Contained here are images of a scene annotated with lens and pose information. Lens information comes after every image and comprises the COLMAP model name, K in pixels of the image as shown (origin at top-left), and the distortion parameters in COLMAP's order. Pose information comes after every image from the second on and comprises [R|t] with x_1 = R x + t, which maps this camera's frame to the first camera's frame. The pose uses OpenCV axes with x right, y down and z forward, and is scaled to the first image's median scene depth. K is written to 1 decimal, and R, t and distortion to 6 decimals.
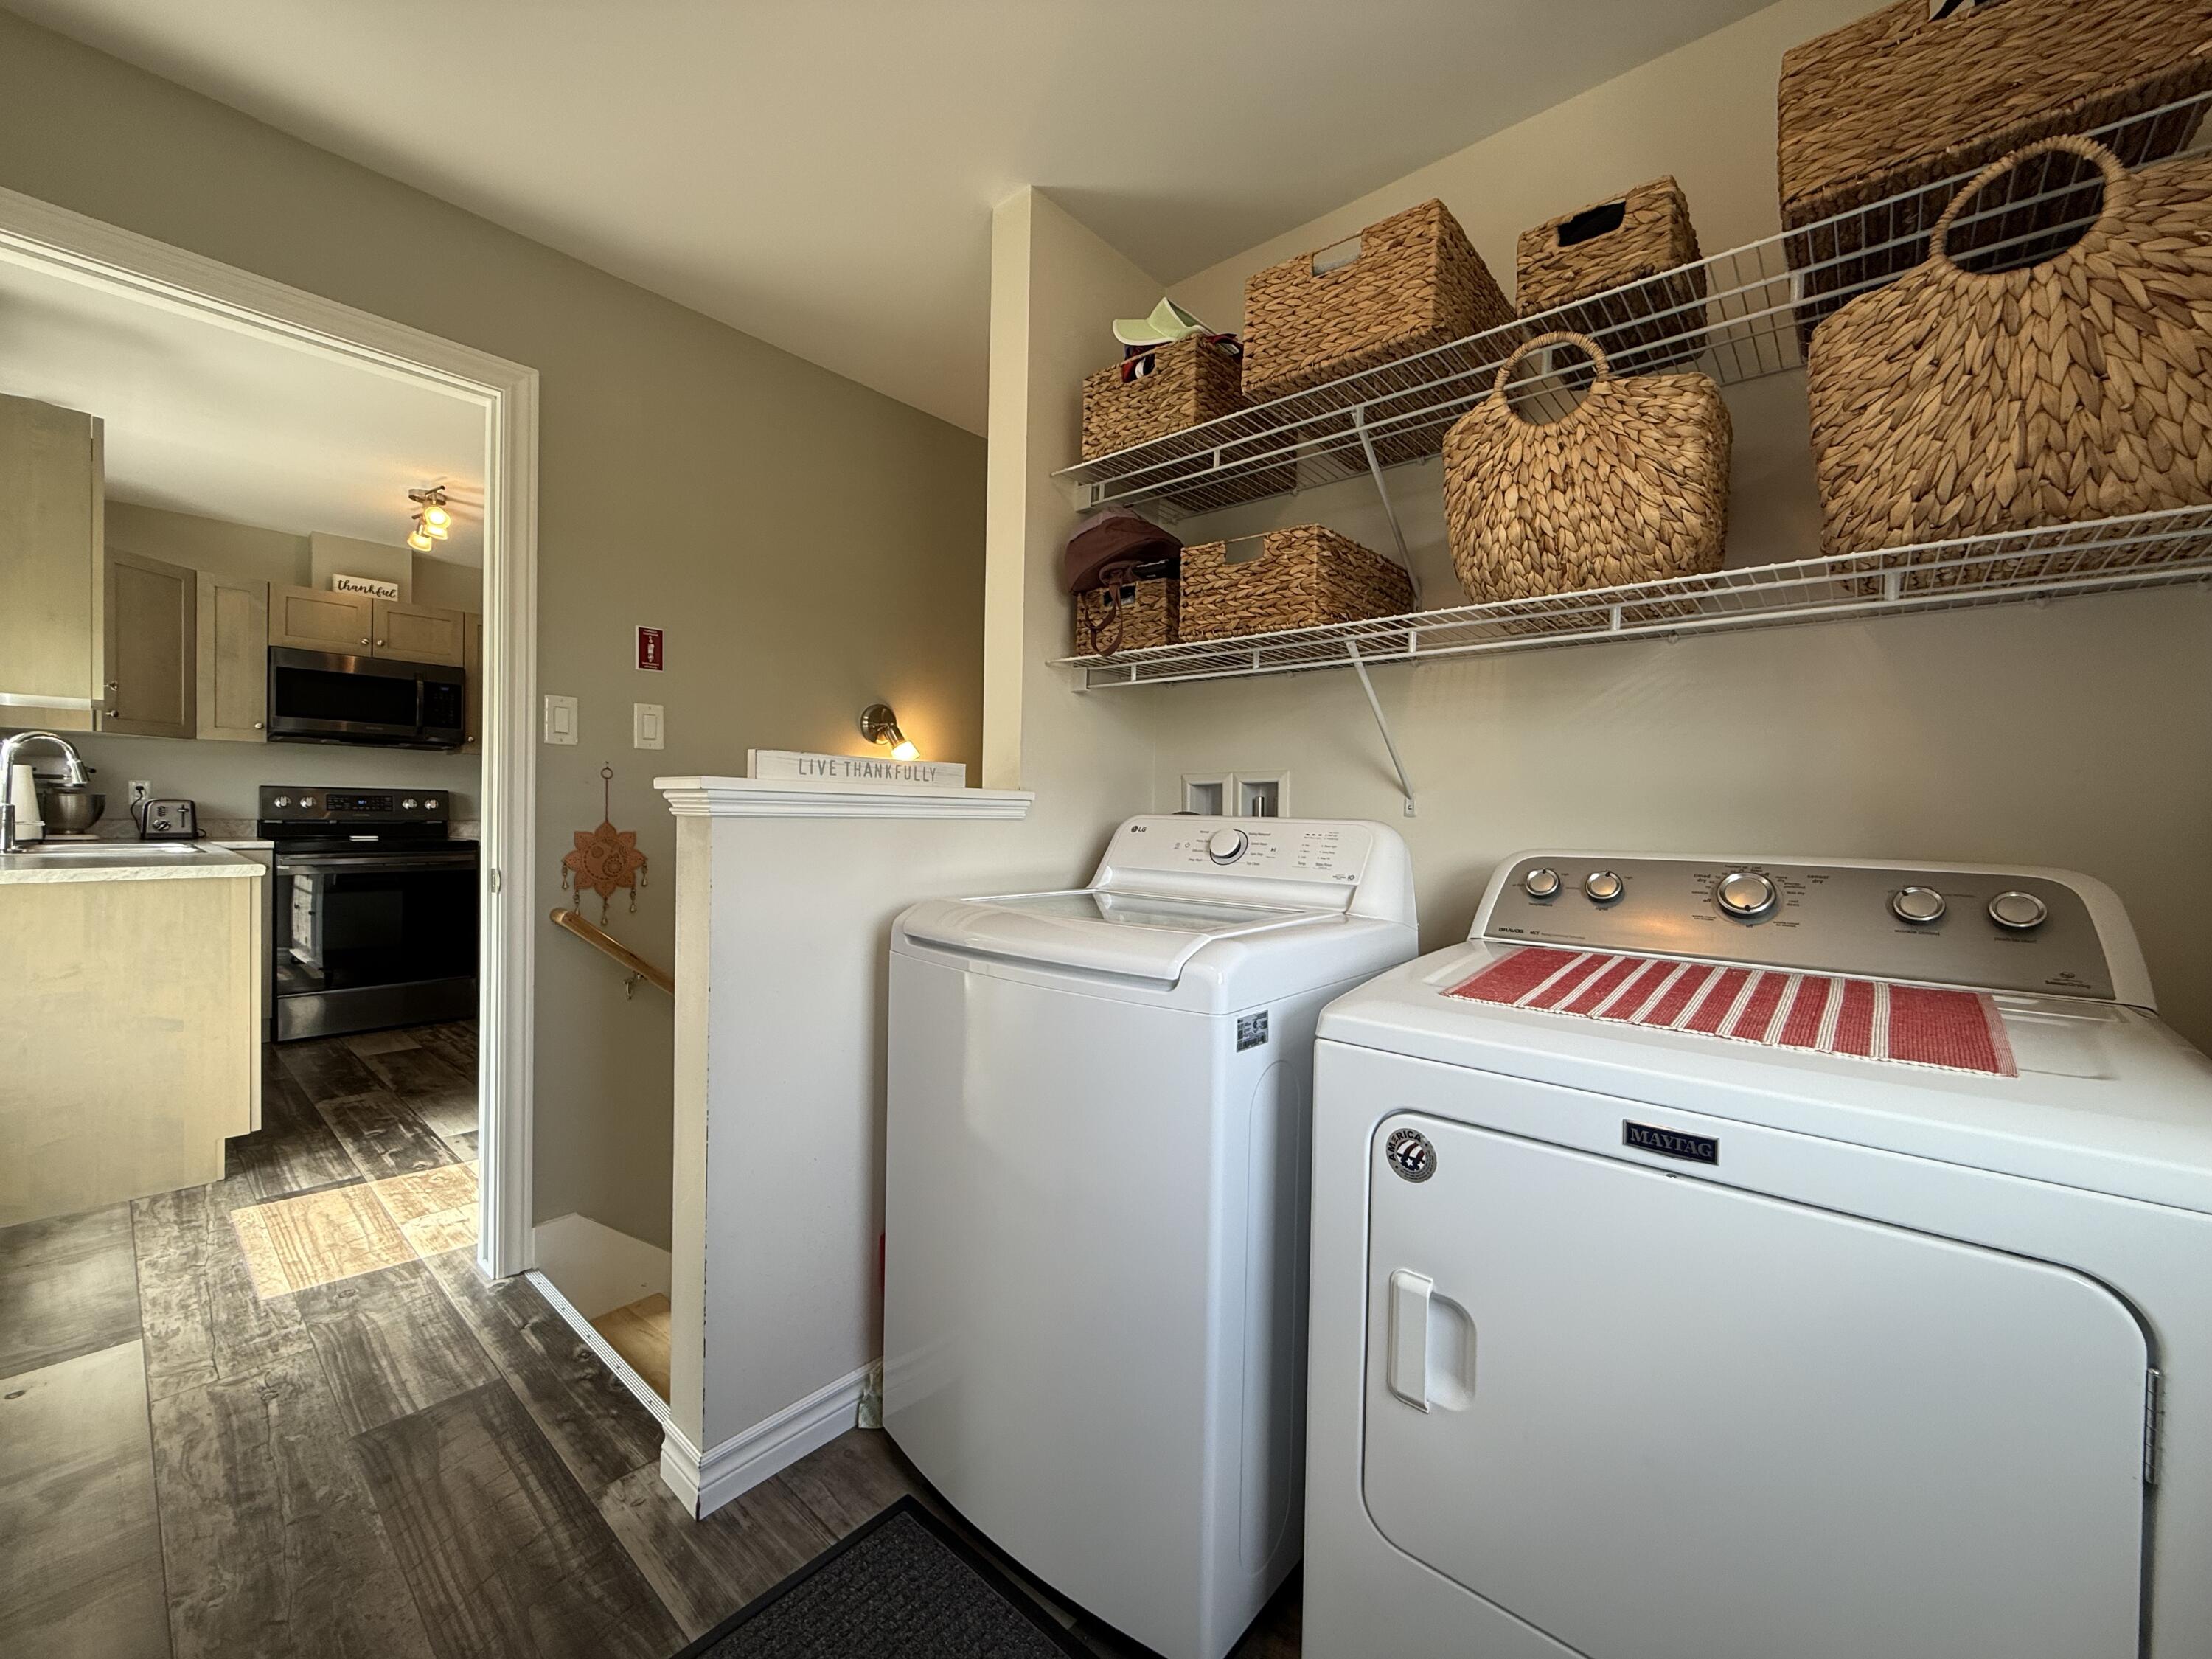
lens RADIAL K [[891.4, 0, 1088.8], [0, 891.4, 827.7], [0, 0, 1]] dist [0.009161, 0.001601]
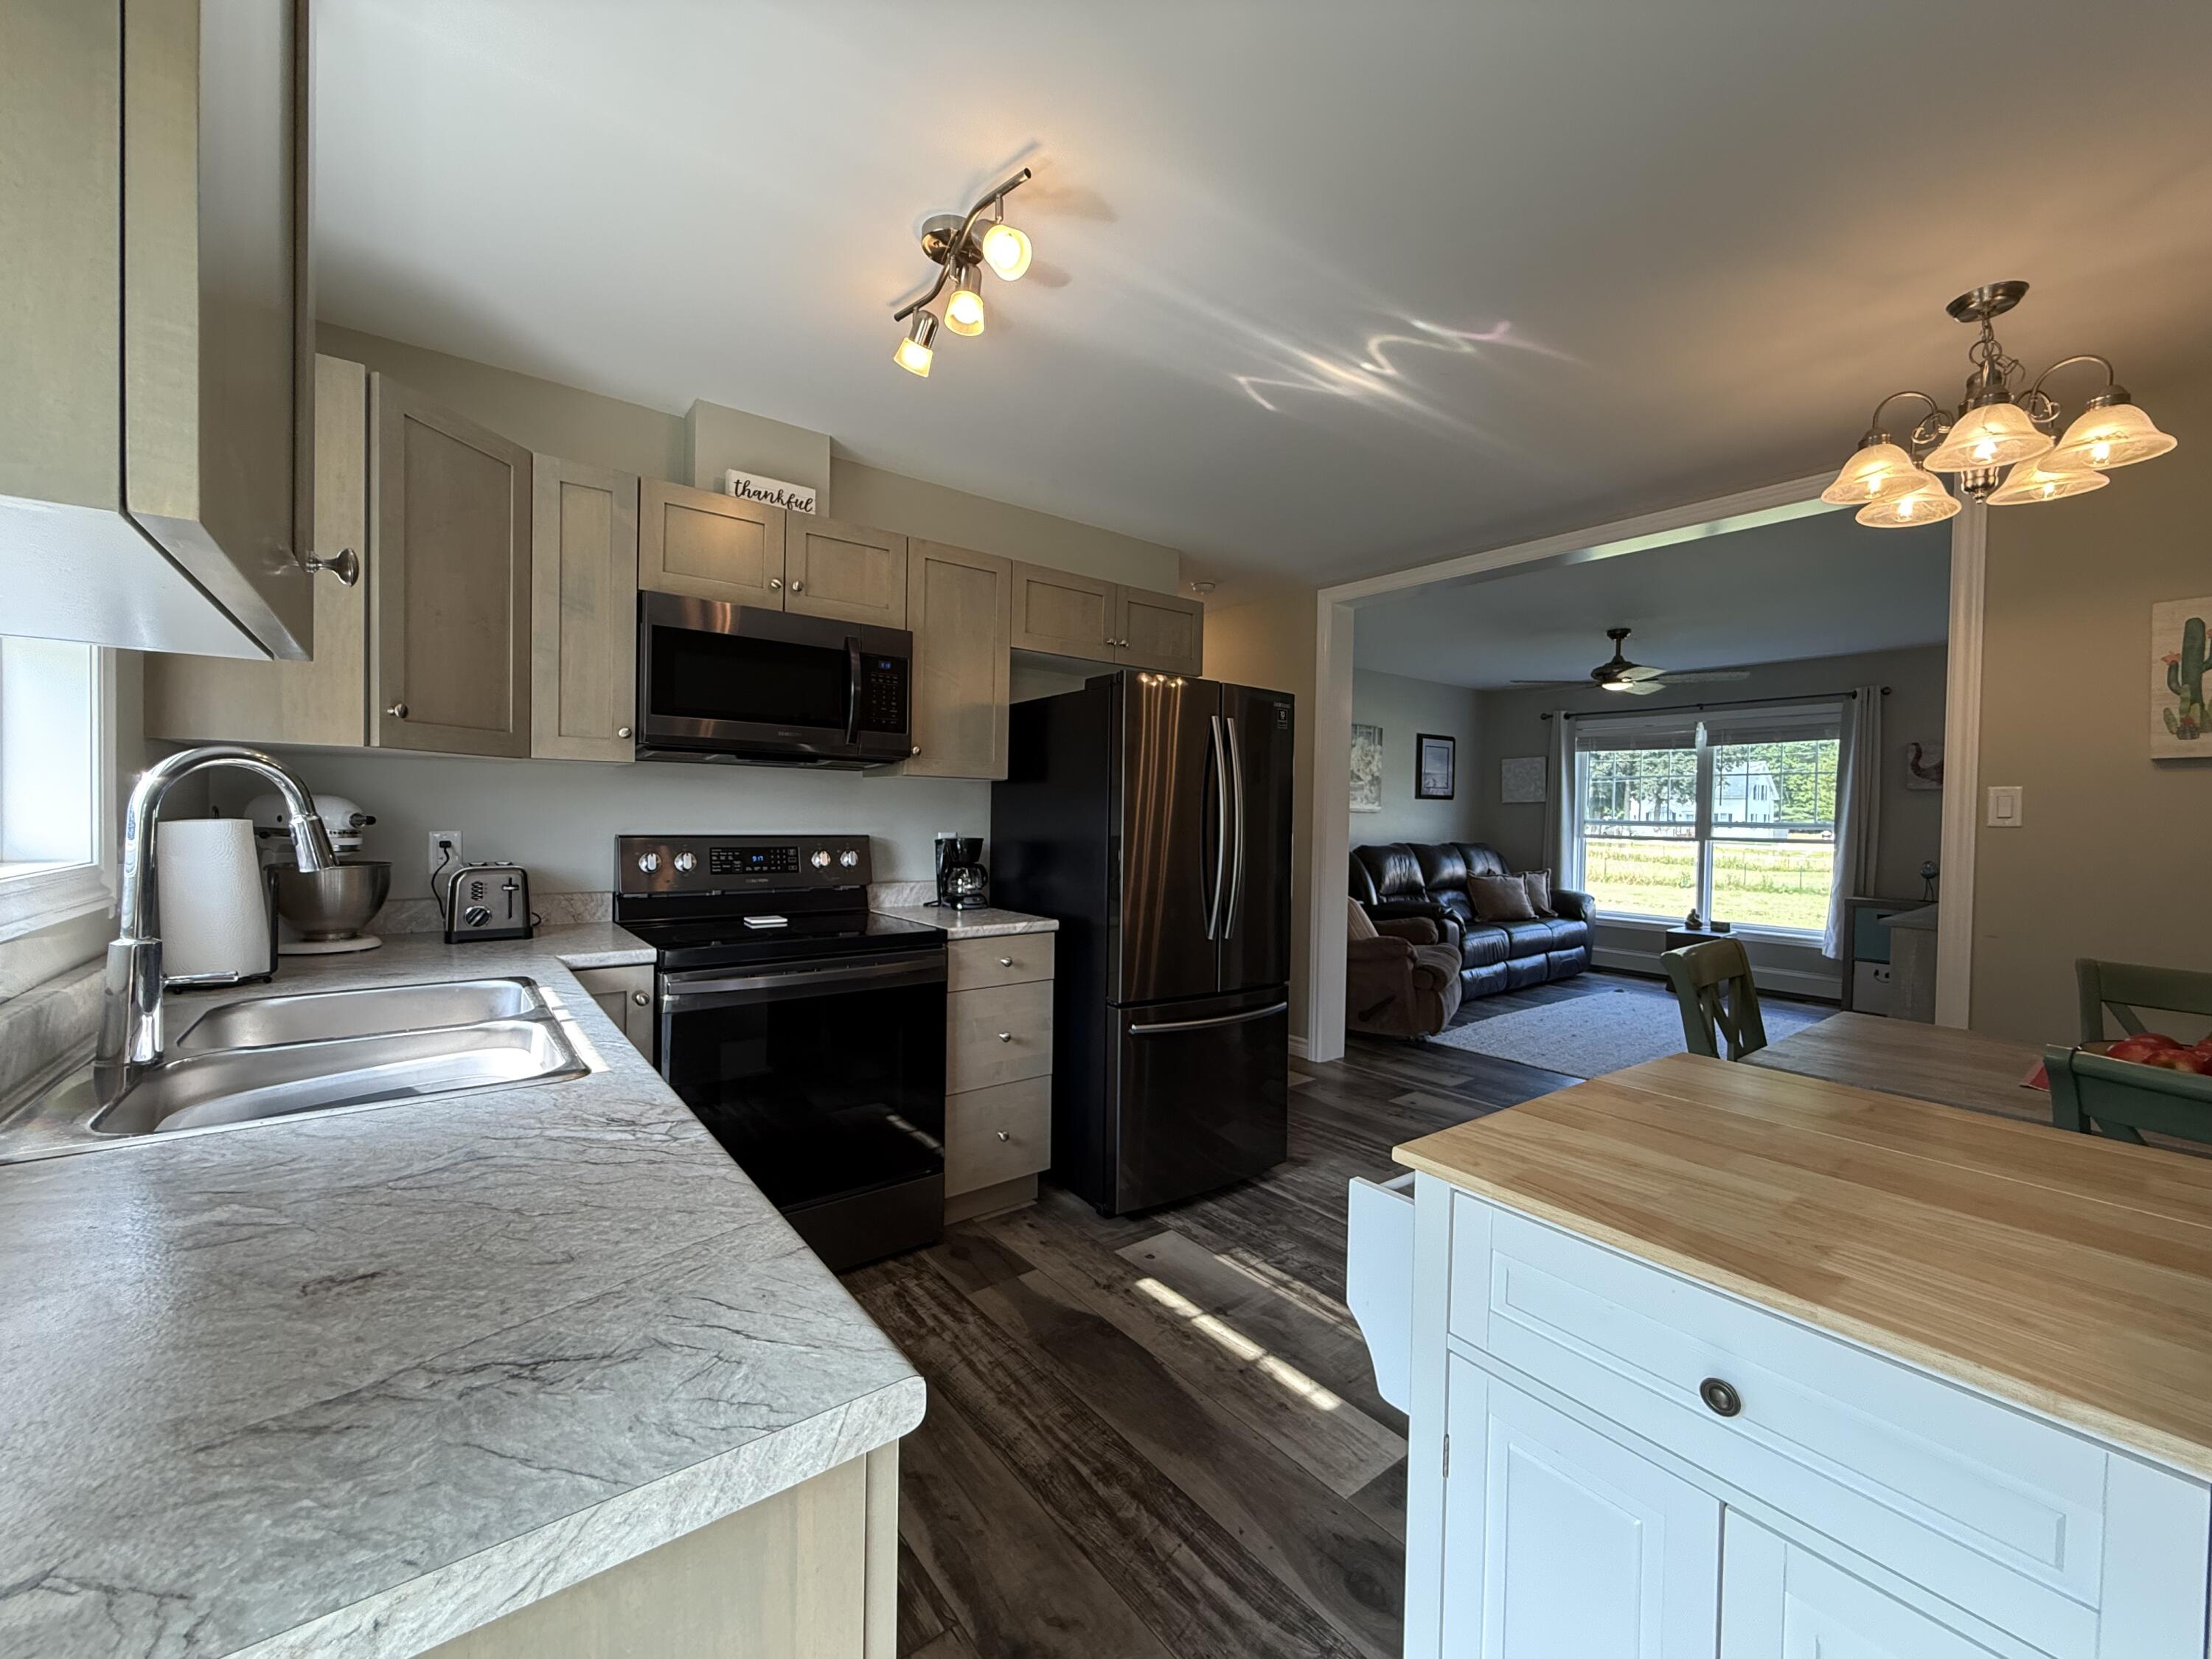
lens RADIAL K [[891.4, 0, 1109.5], [0, 891.4, 828.9], [0, 0, 1]] dist [0.009161, 0.001601]
pose [[0.983817, -0.002044, -0.179164, -0.518392], [0.000977, 0.999981, -0.006042, -0.048766], [0.179173, 0.005769, 0.983801, 0.499771]]
